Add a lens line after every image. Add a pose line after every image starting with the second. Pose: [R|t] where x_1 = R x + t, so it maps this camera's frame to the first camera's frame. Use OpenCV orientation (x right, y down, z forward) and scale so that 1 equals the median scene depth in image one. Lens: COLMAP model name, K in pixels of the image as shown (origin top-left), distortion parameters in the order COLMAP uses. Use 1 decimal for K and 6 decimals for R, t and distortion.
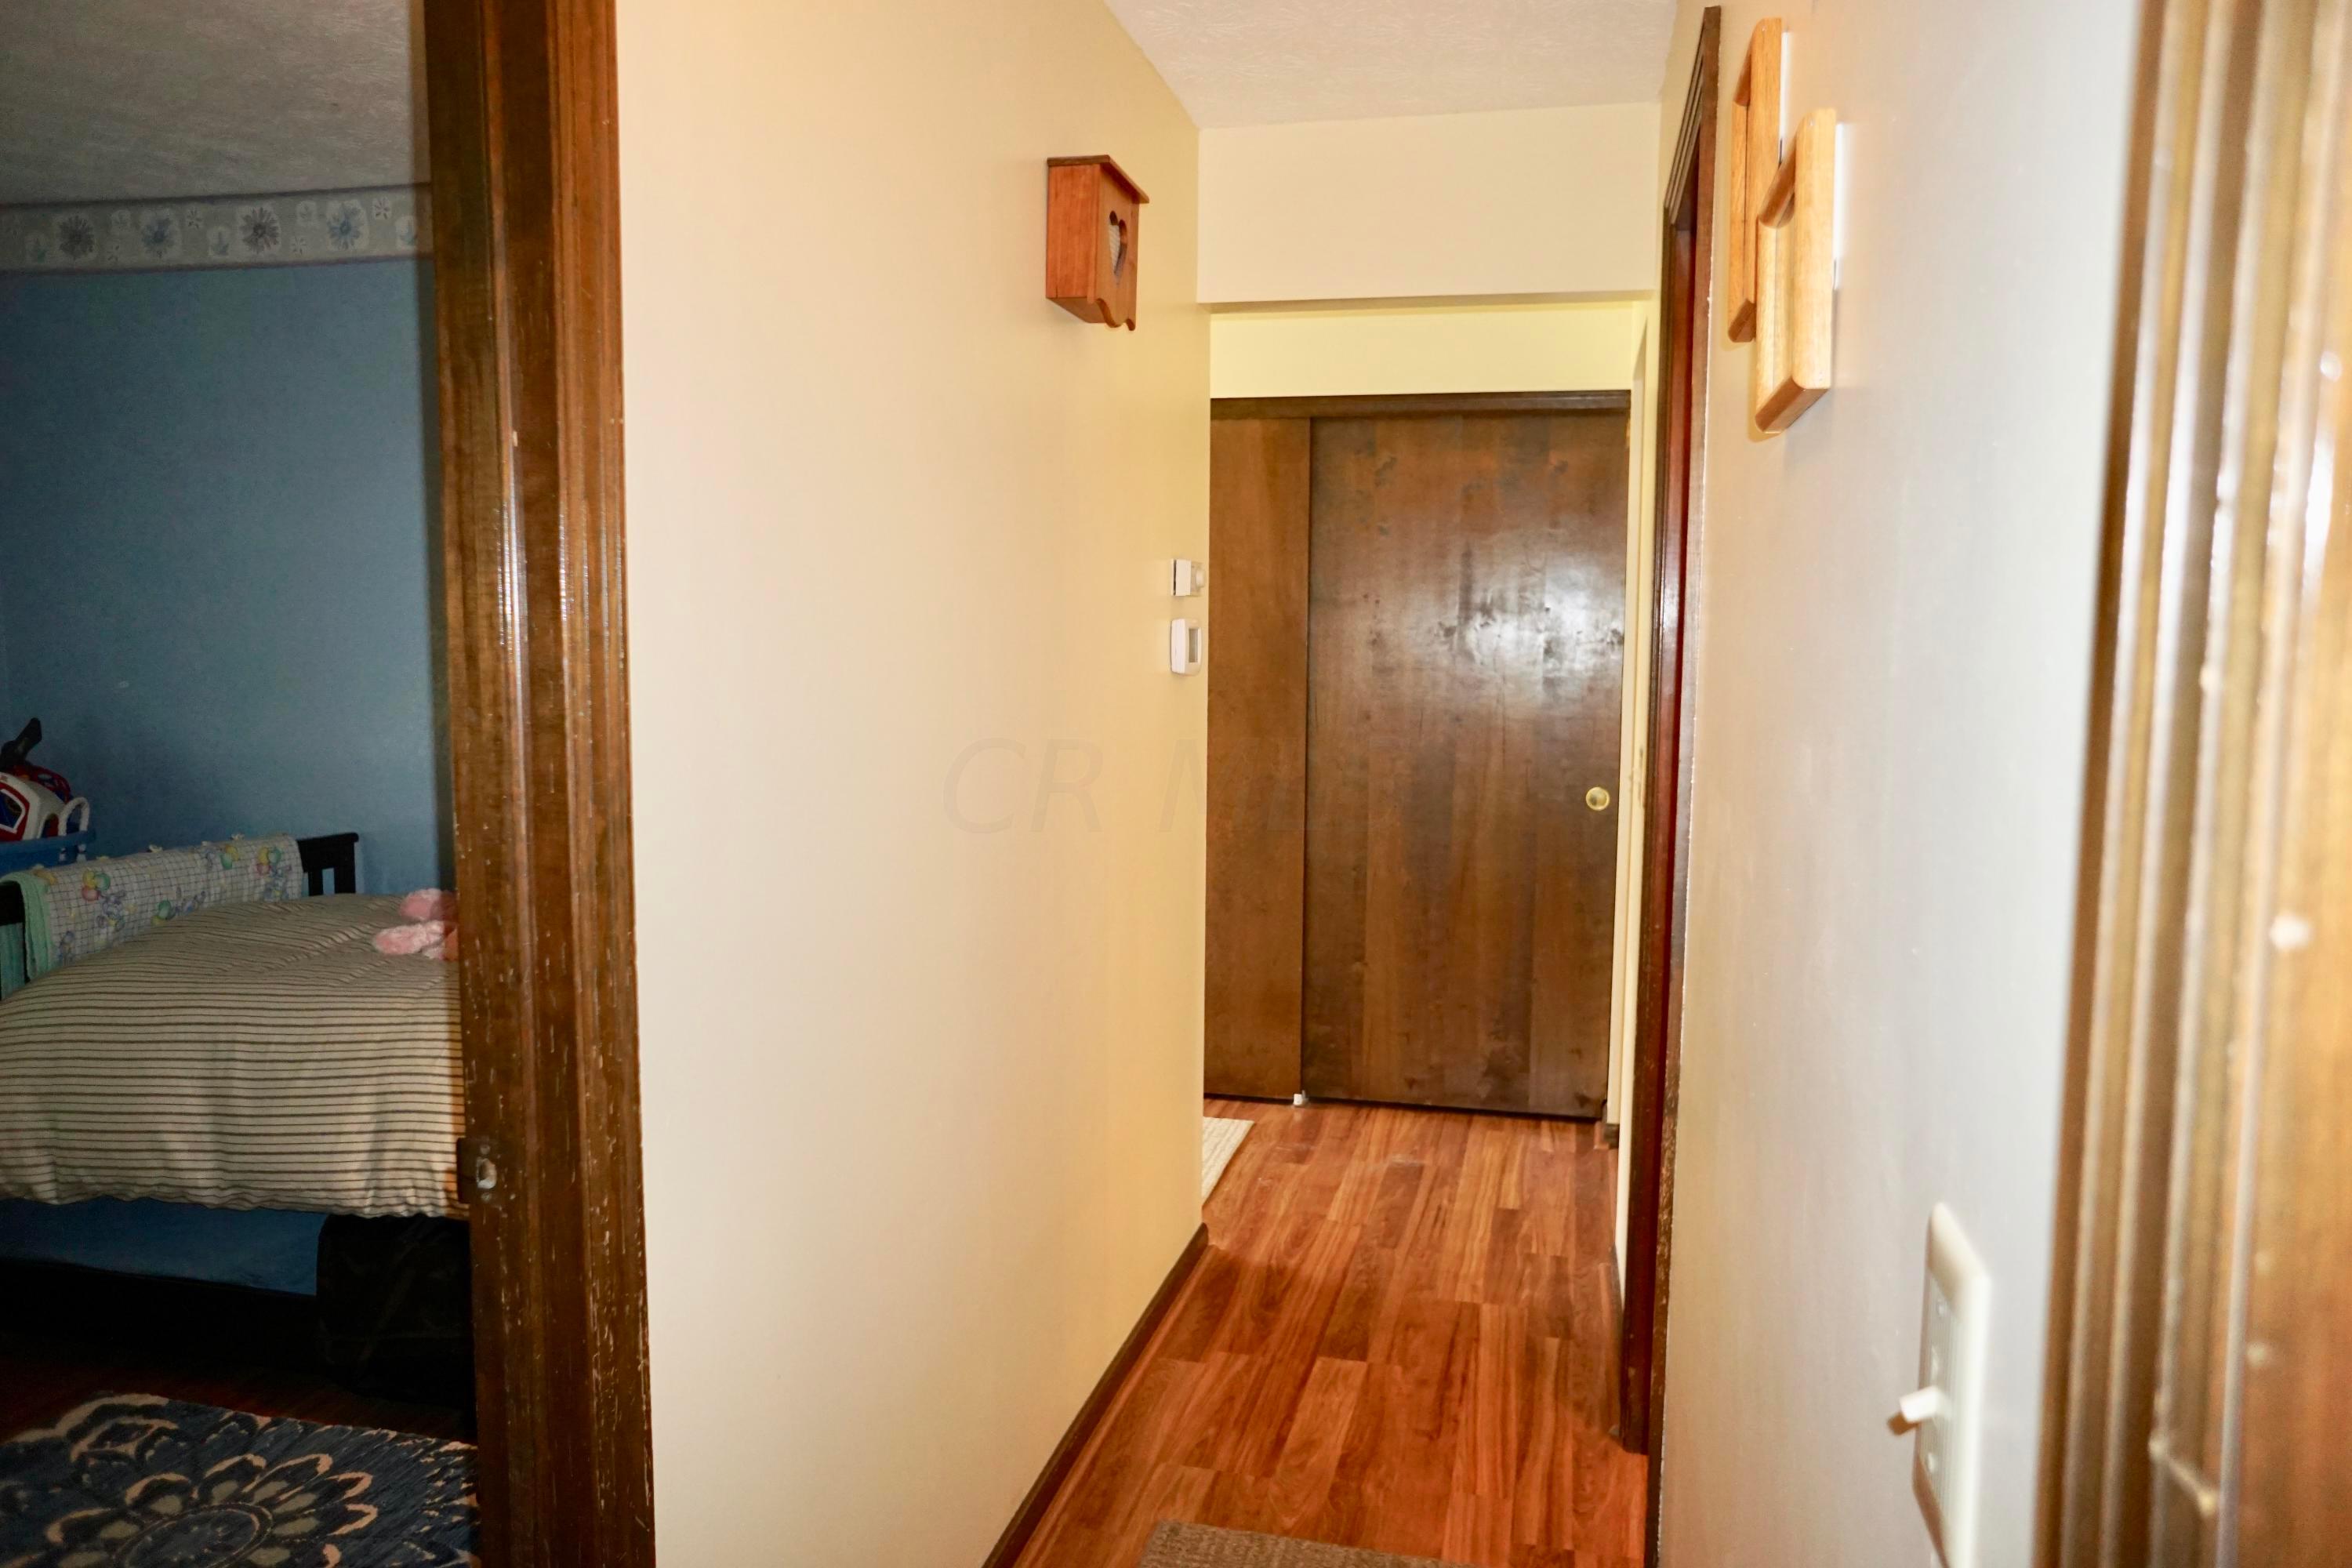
lens RADIAL K [[1613.6, 0, 1198.6], [0, 1613.6, 786.1], [0, 0, 1]] dist [-0.046320, 0.070965]
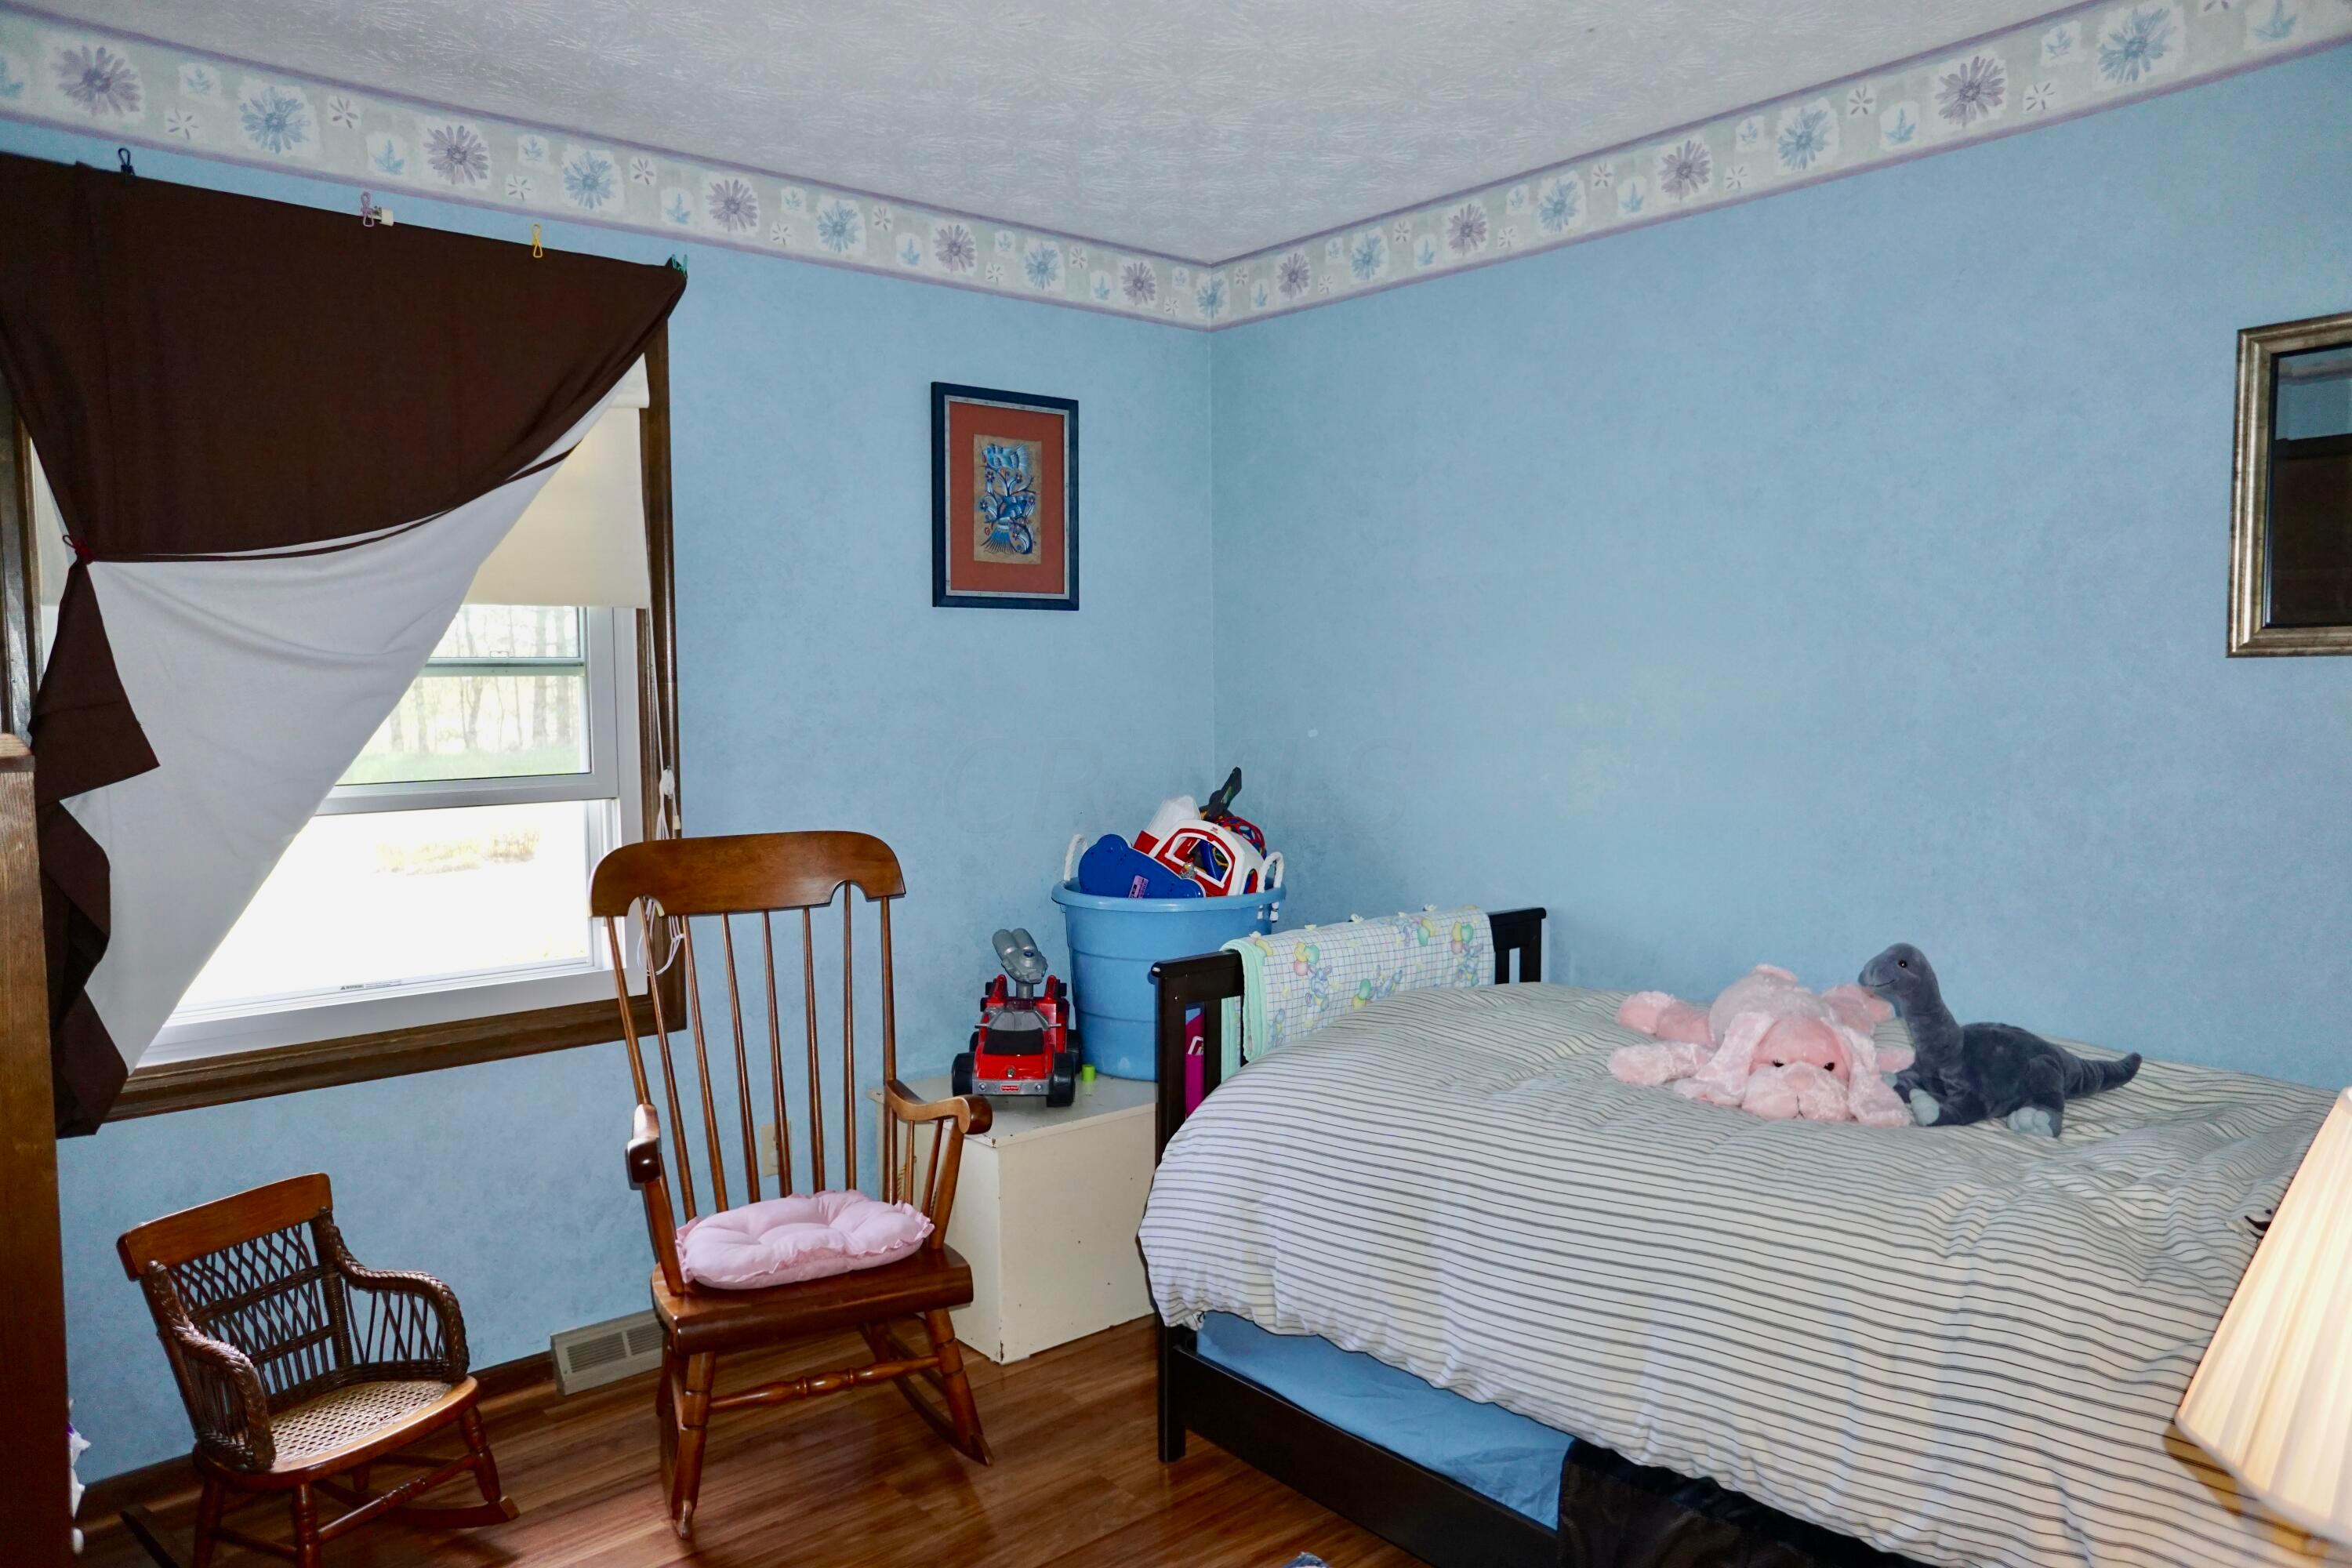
lens RADIAL K [[1613.6, 0, 1174.7], [0, 1613.6, 786.5], [0, 0, 1]] dist [-0.046320, 0.070965]
pose [[0.811509, 0.024801, -0.583813, -0.200248], [-0.043799, 0.998870, -0.018447, -0.011890], [0.582696, 0.040541, 0.811679, 0.201710]]
